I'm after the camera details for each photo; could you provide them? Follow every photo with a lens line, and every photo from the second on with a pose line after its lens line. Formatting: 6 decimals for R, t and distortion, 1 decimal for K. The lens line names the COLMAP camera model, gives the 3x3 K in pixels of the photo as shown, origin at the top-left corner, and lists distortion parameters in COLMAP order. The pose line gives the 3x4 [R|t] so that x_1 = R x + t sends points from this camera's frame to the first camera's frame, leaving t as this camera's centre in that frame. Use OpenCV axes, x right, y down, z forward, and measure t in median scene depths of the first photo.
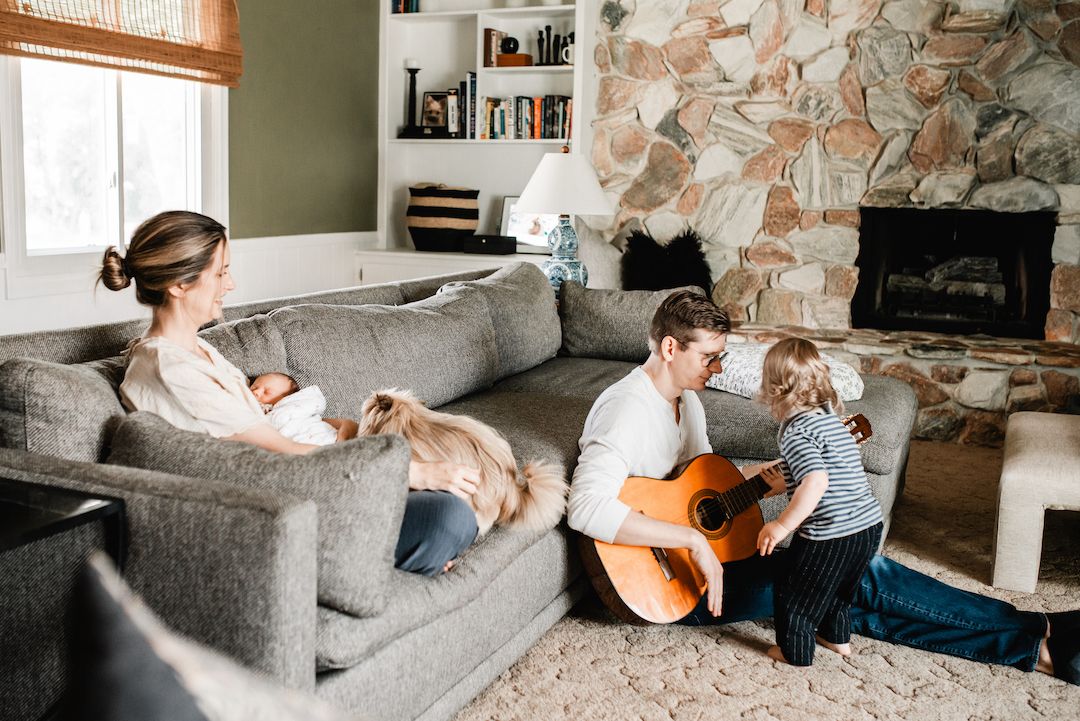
lens RADIAL K [[1301.9, 0, 536.1], [0, 1301.9, 362.3], [0, 0, 1]] dist [-0.013147, 0.000000]
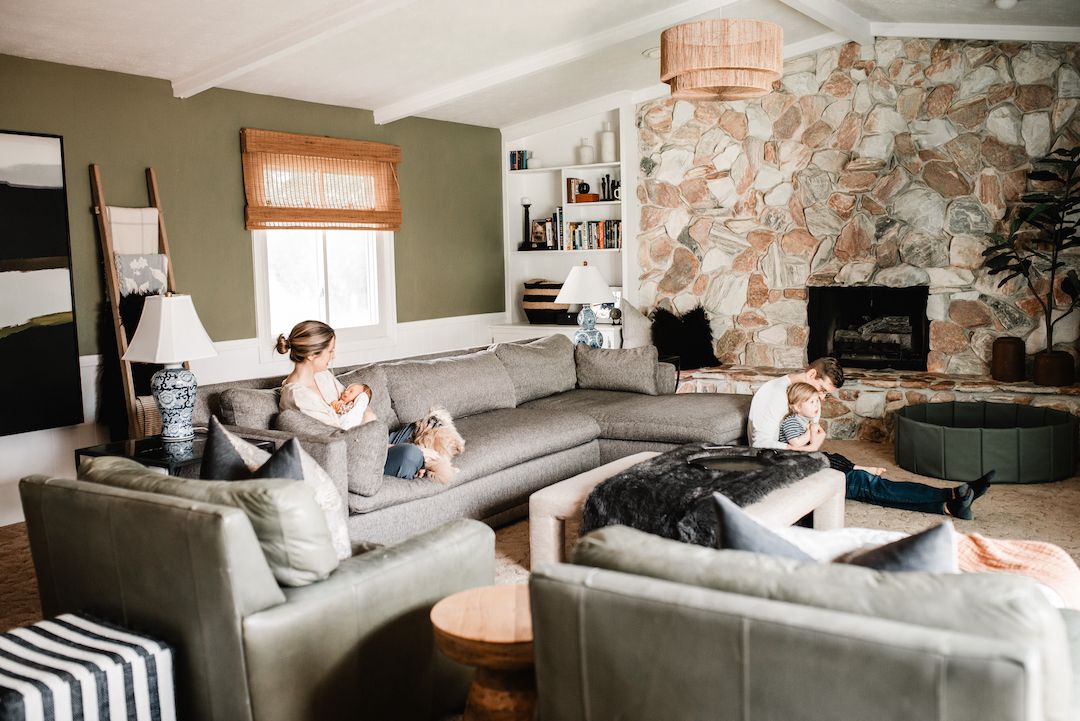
lens RADIAL K [[1040.2, 0, 542.9], [0, 1040.2, 359.6], [0, 0, 1]] dist [-0.009620, 0.000000]
pose [[0.987934, -0.029396, -0.152060, 0.126951], [0.022915, 0.998760, -0.044201, 0.011215], [0.153171, 0.040183, 0.987382, -0.230422]]
